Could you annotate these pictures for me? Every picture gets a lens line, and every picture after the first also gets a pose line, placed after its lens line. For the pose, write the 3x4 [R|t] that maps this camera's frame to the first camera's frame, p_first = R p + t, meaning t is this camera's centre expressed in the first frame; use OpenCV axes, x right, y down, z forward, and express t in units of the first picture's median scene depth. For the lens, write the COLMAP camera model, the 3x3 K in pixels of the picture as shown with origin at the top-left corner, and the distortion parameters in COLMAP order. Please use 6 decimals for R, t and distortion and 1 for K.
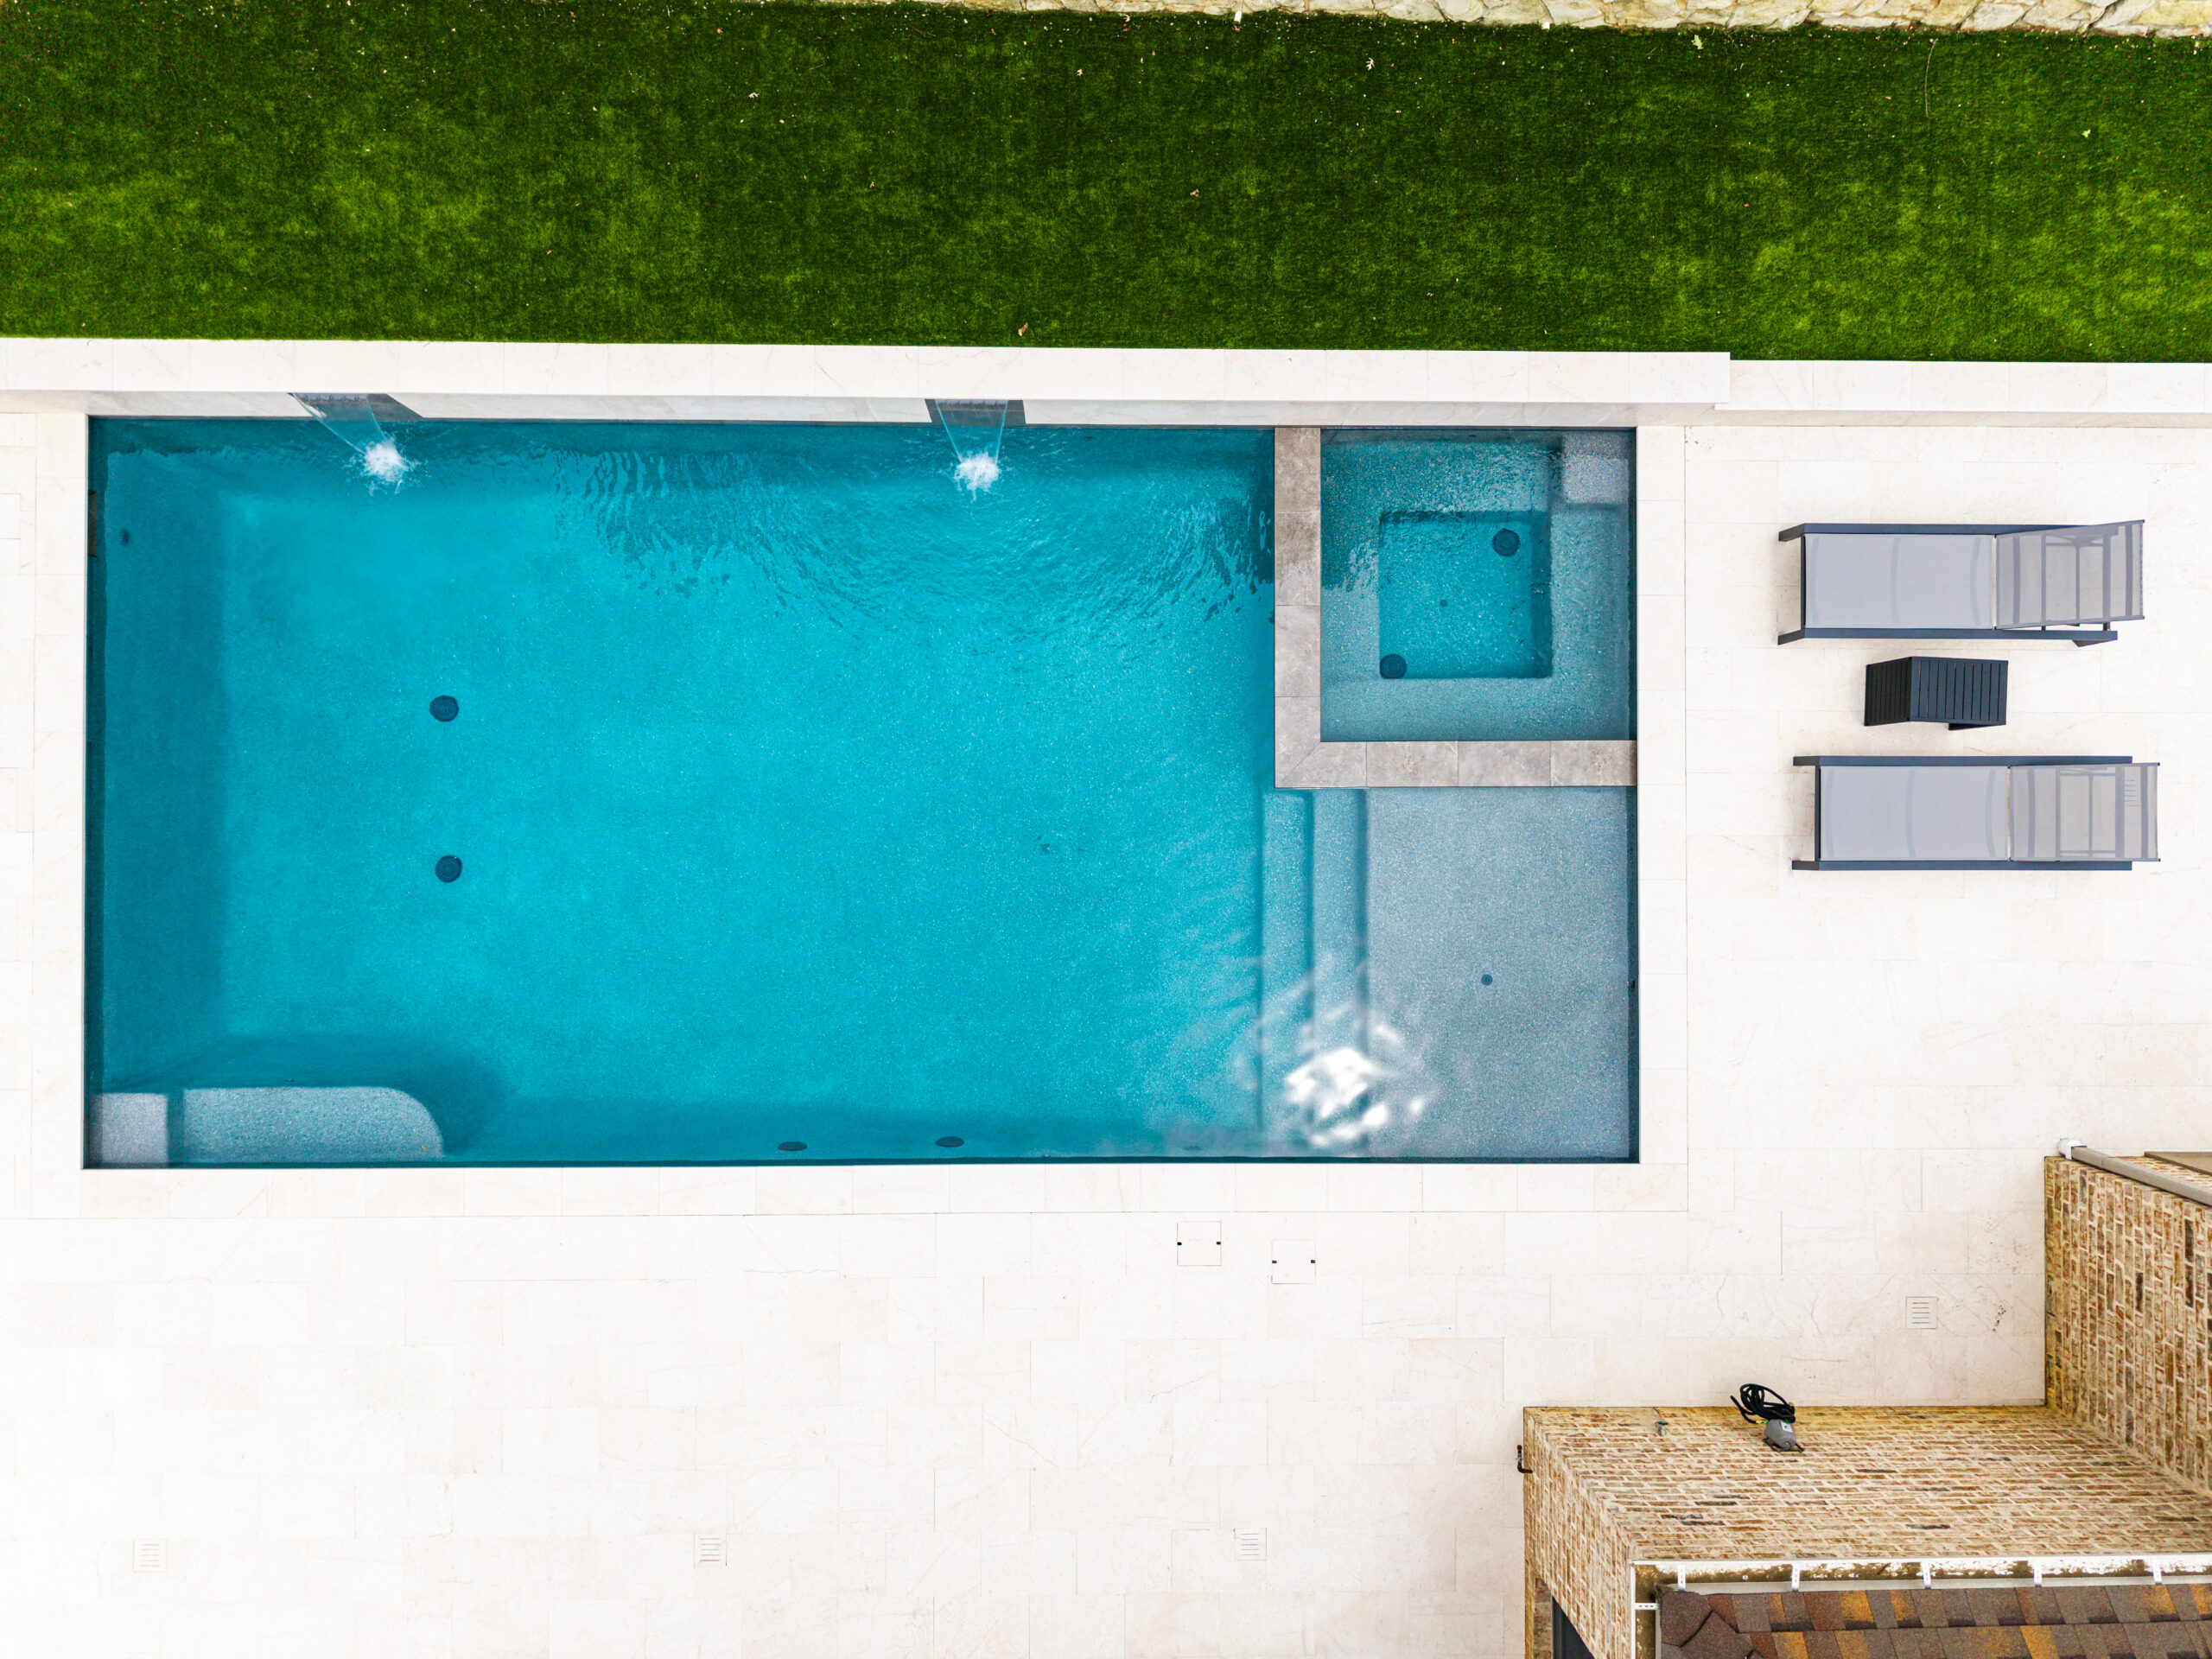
lens RADIAL K [[1460.8, 0, 1109.5], [0, 1460.8, 841.7], [0, 0, 1]] dist [-0.012253, -0.003793]
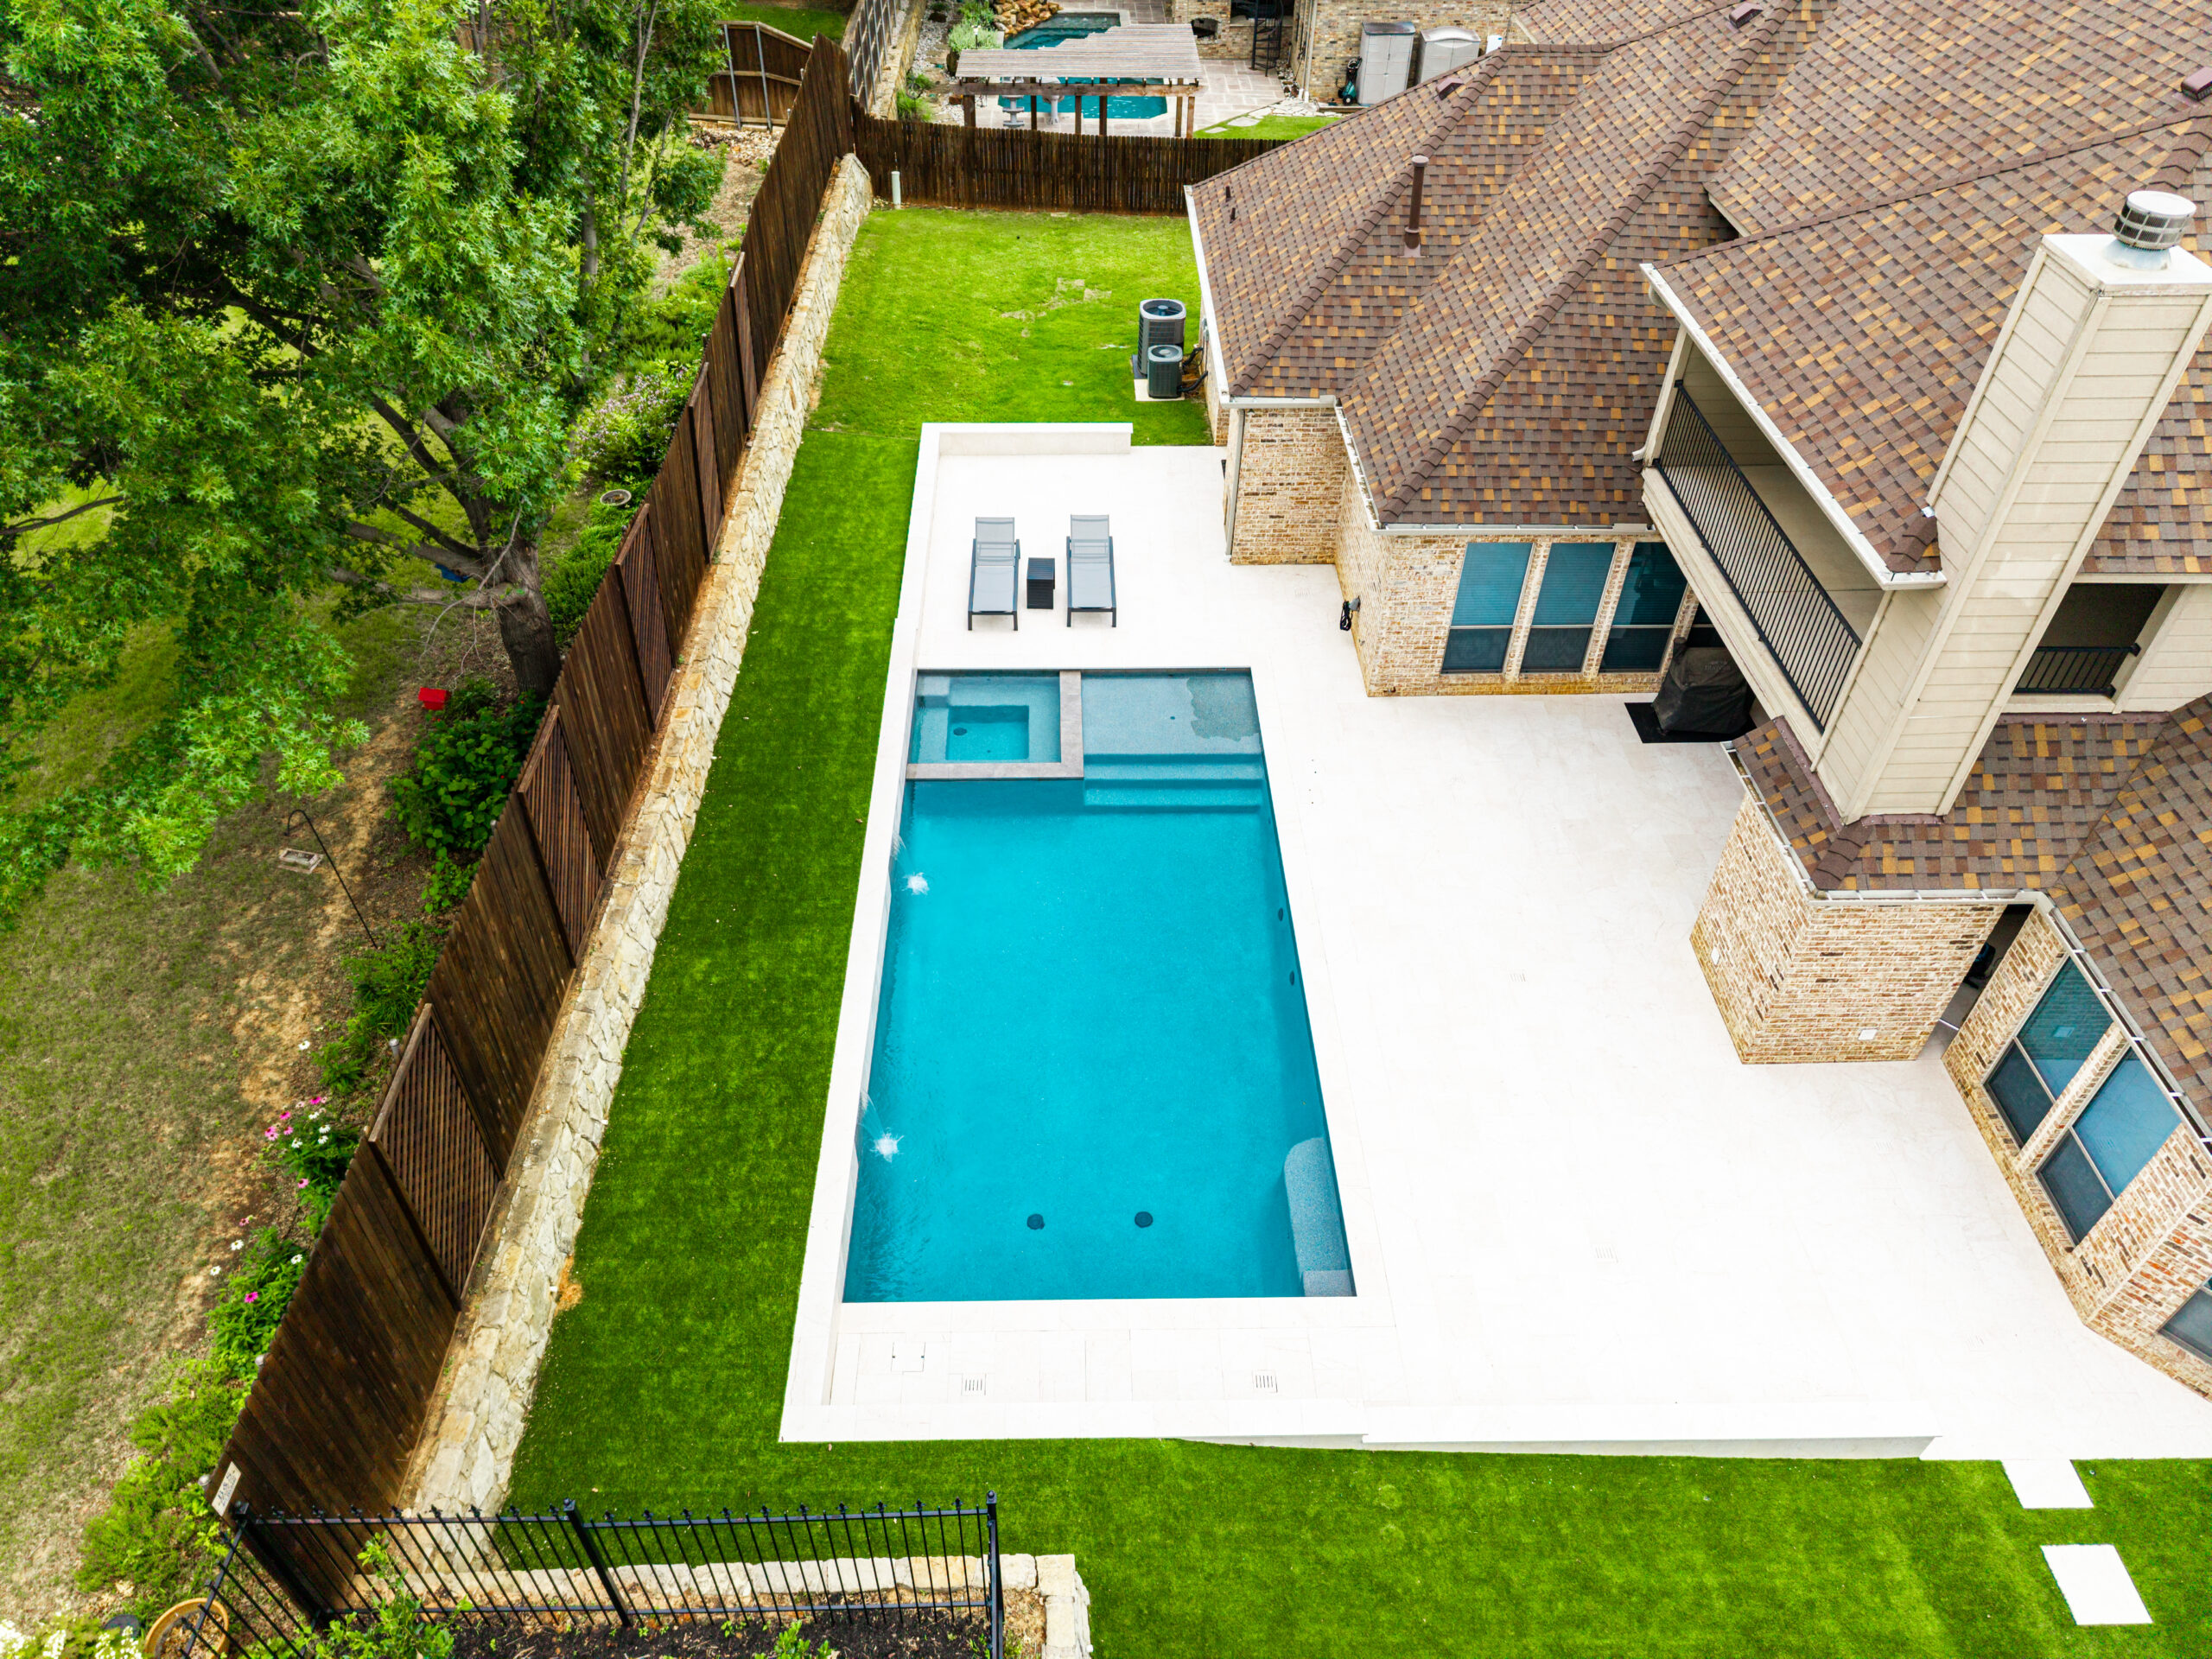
lens RADIAL K [[1460.8, 0, 1109.5], [0, 1460.8, 841.7], [0, 0, 1]] dist [-0.012253, -0.003793]
pose [[-0.029105, -0.682656, 0.730160, -1.504392], [0.999564, -0.016293, 0.024611, -0.056010], [-0.004904, 0.730558, 0.682833, -0.334766]]
